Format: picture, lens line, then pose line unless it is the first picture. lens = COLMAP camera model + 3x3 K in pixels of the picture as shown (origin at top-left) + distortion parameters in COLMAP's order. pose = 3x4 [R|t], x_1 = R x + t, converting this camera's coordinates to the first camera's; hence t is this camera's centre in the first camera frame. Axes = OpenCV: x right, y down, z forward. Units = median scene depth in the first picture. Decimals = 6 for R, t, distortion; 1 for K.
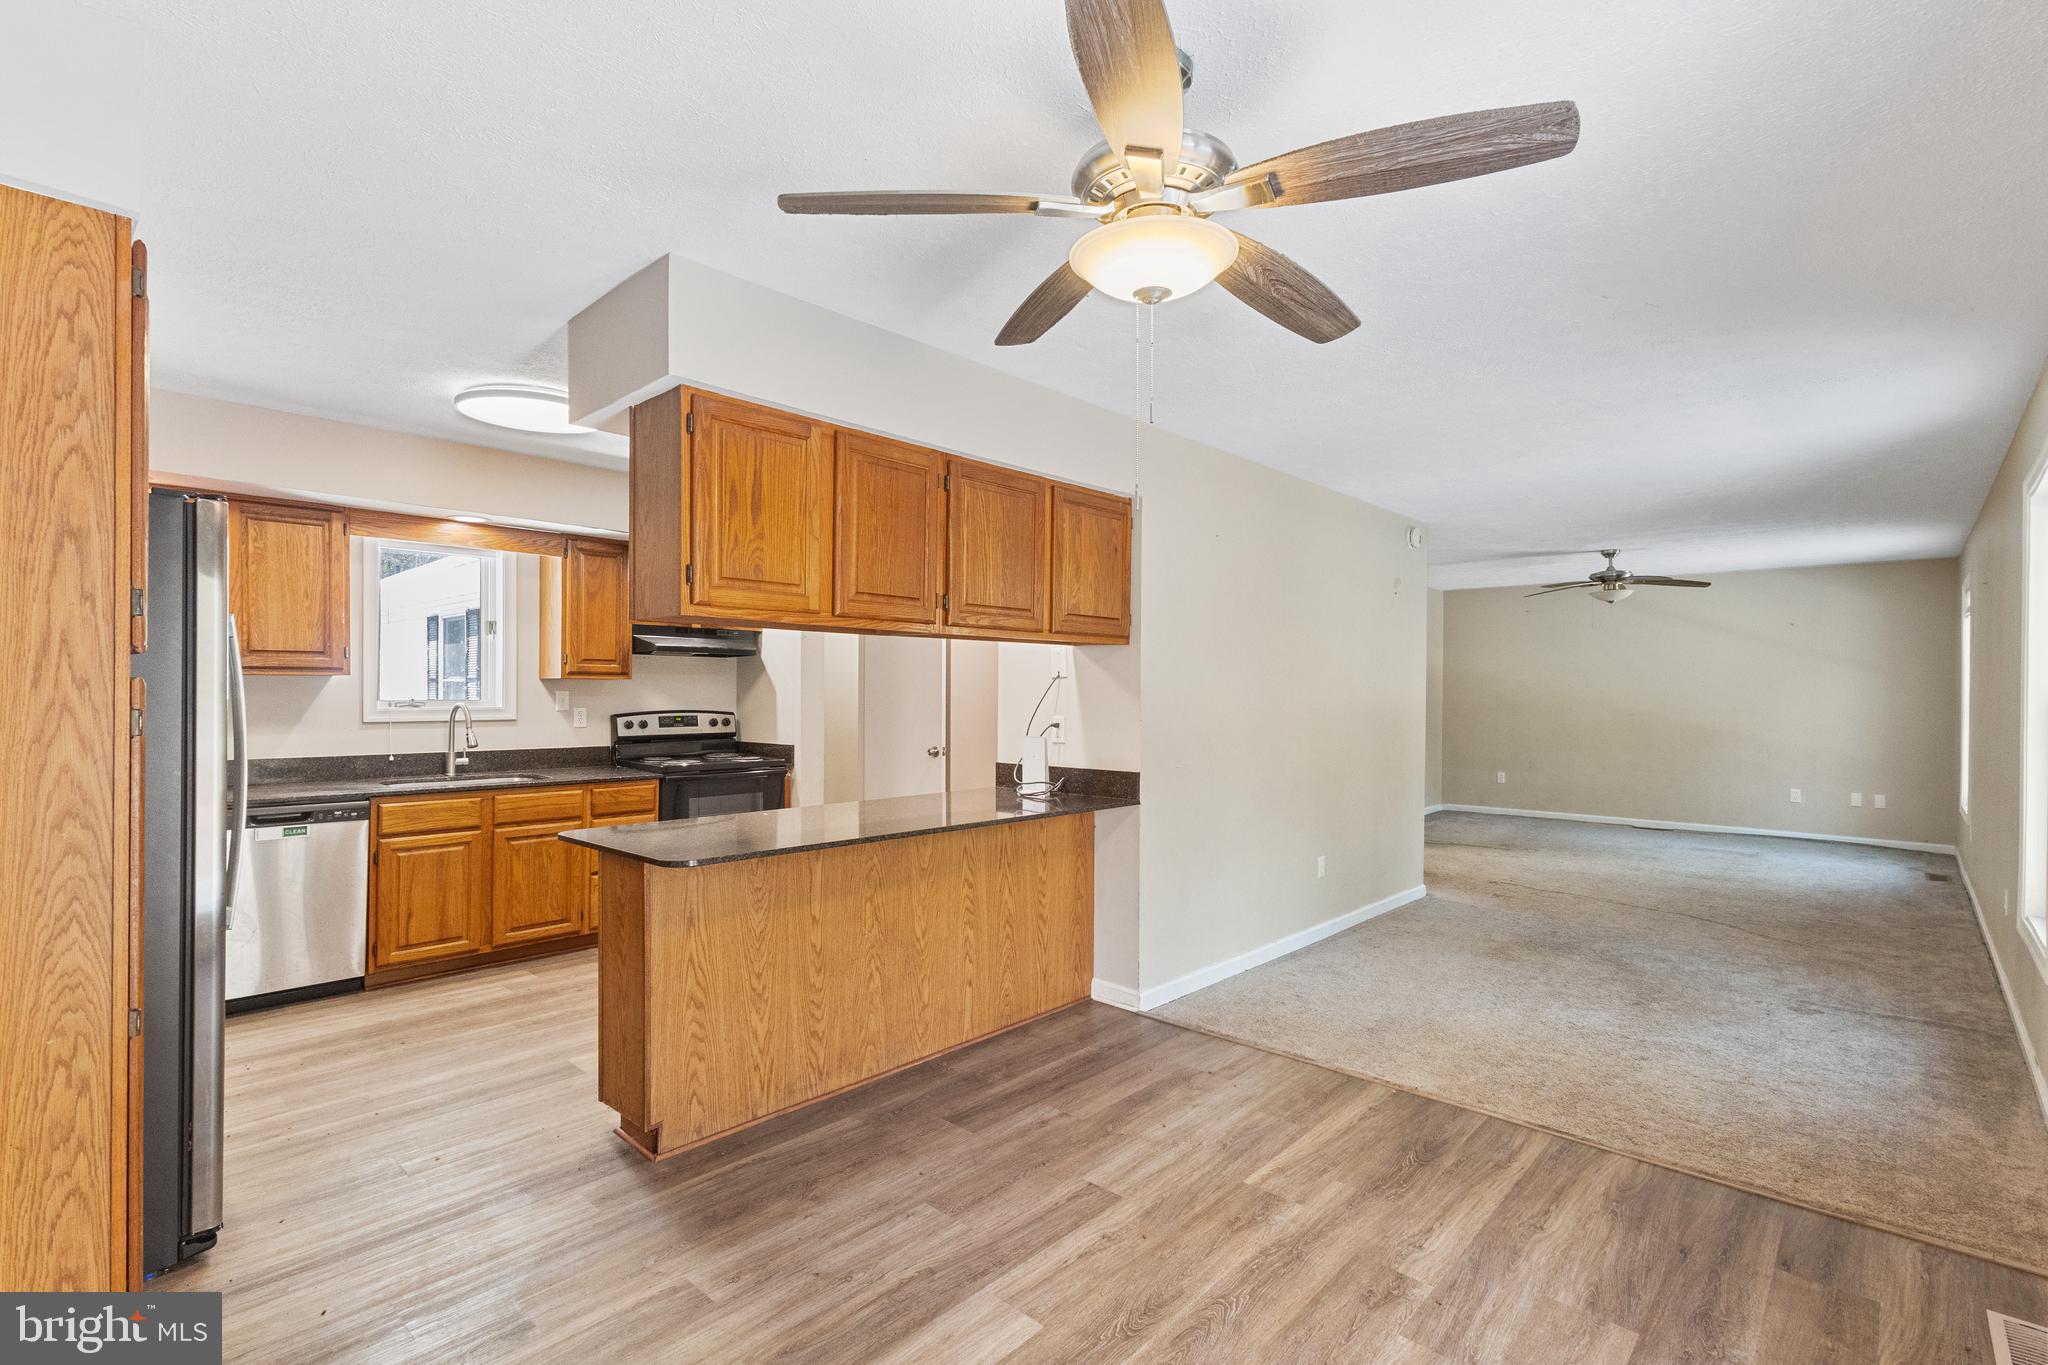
lens RADIAL K [[952.3, 0, 1019.2], [0, 952.3, 691.8], [0, 0, 1]] dist [-0.001561, -0.000262]
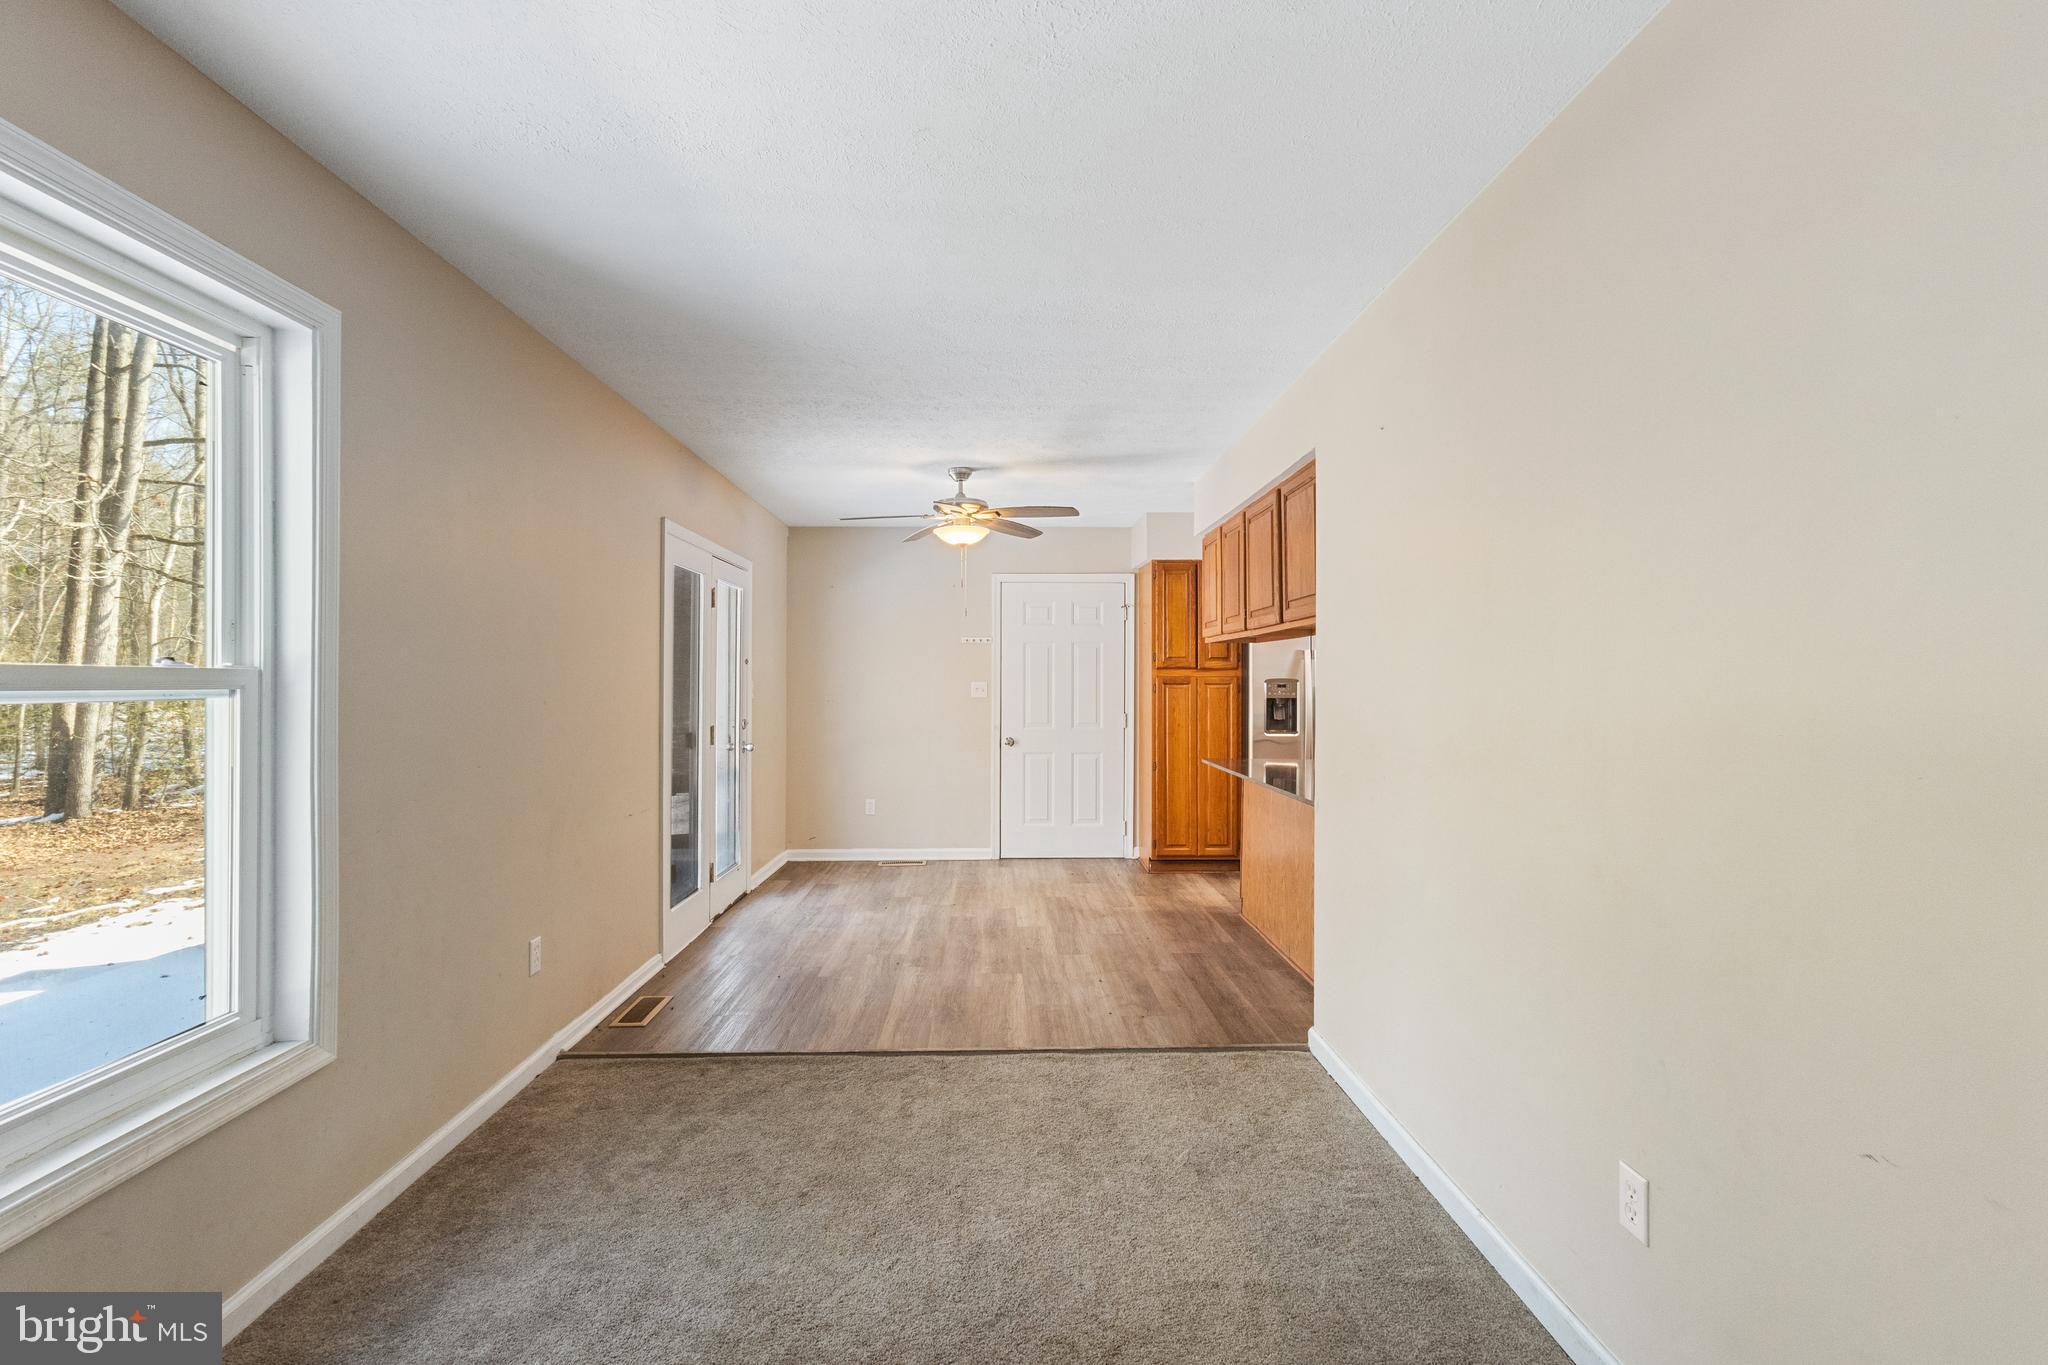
lens RADIAL K [[973.3, 0, 1024.0], [0, 973.3, 682.5], [0, 0, 1]] dist [0.001423, 0.000326]
pose [[-0.714699, -0.005002, -0.699415, 1.325319], [-0.002873, 0.999987, -0.004215, 0.014554], [0.699427, -0.001003, -0.714704, 2.066961]]
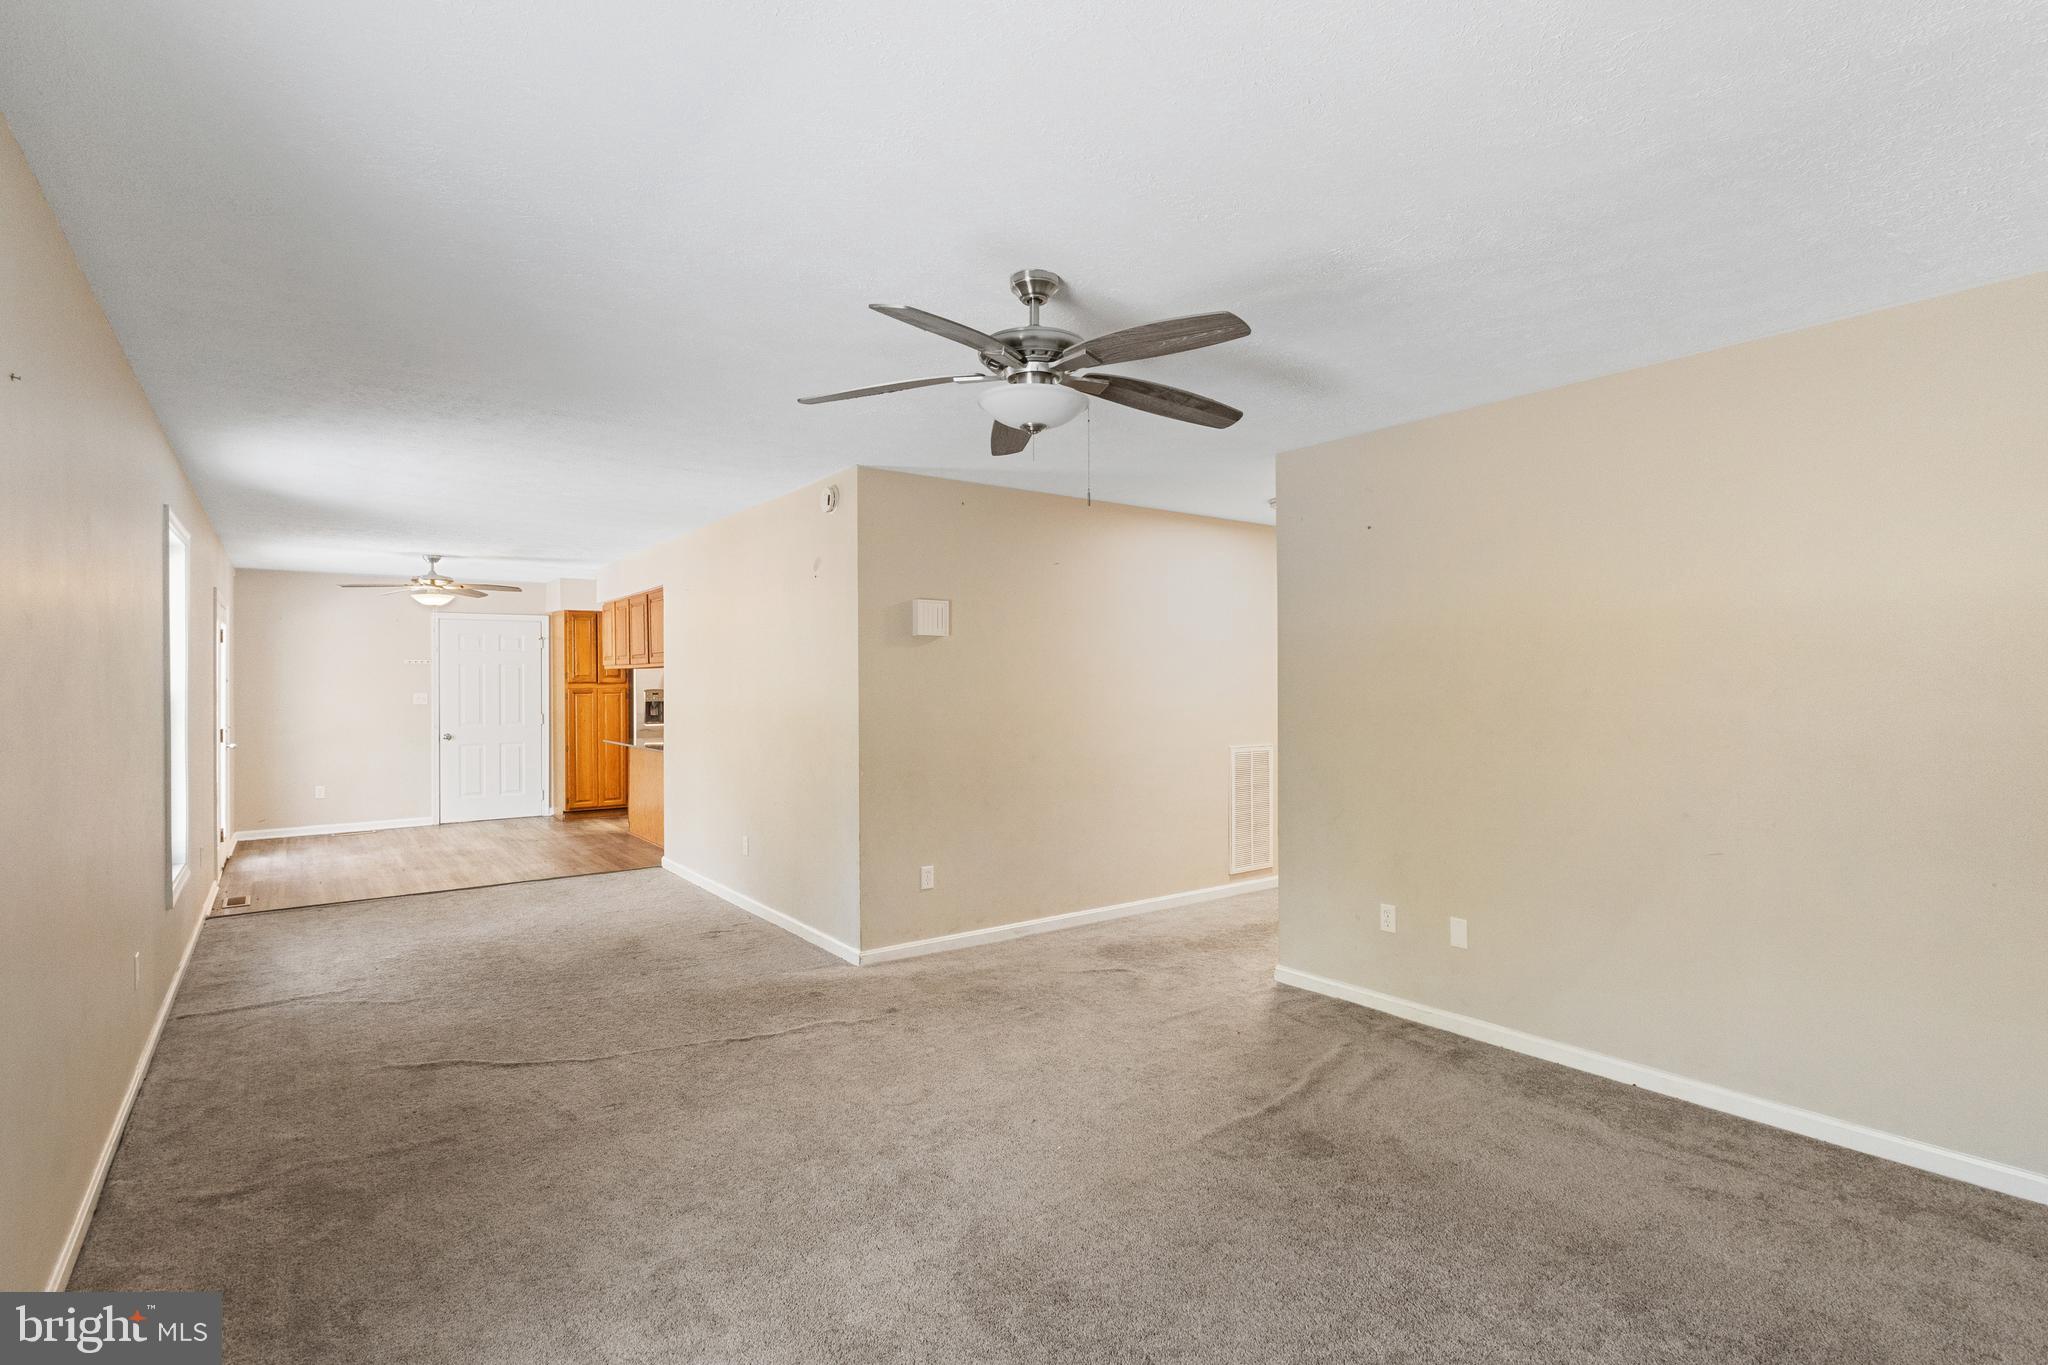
lens RADIAL K [[973.3, 0, 1024.0], [0, 973.3, 682.5], [0, 0, 1]] dist [0.001423, 0.000326]
pose [[-0.192956, -0.000058, -0.981208, 2.575308], [0.004529, 0.999989, -0.000950, -0.021454], [0.981197, -0.004627, -0.192953, 2.896811]]
